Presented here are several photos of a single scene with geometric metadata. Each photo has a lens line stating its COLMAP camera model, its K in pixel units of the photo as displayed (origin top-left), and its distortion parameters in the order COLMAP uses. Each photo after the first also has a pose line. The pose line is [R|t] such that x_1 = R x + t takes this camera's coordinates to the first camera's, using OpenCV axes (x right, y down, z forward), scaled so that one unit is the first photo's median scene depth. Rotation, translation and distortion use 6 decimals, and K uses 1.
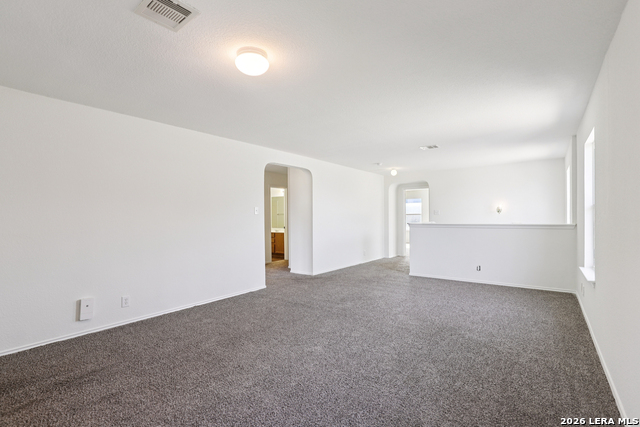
lens RADIAL K [[294.0, 0, 323.5], [0, 294.0, 214.9], [0, 0, 1]] dist [-0.016502, 0.002609]
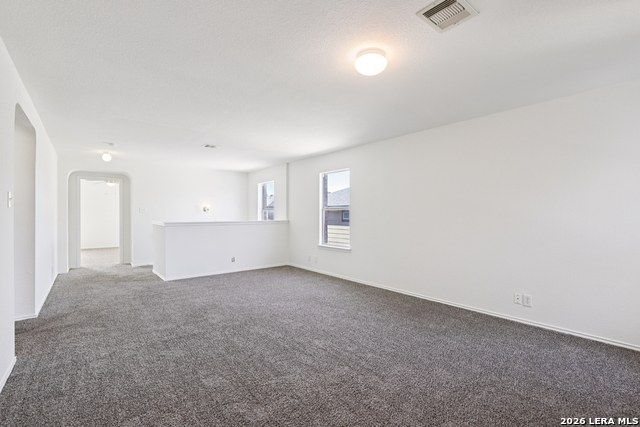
lens RADIAL K [[294.0, 0, 323.5], [0, 294.0, 215.1], [0, 0, 1]] dist [-0.016502, 0.002609]
pose [[0.235809, 0.004080, 0.971791, -0.564003], [-0.008602, 0.999961, -0.002111, 0.005527], [-0.971761, -0.007861, 0.235835, 0.409005]]
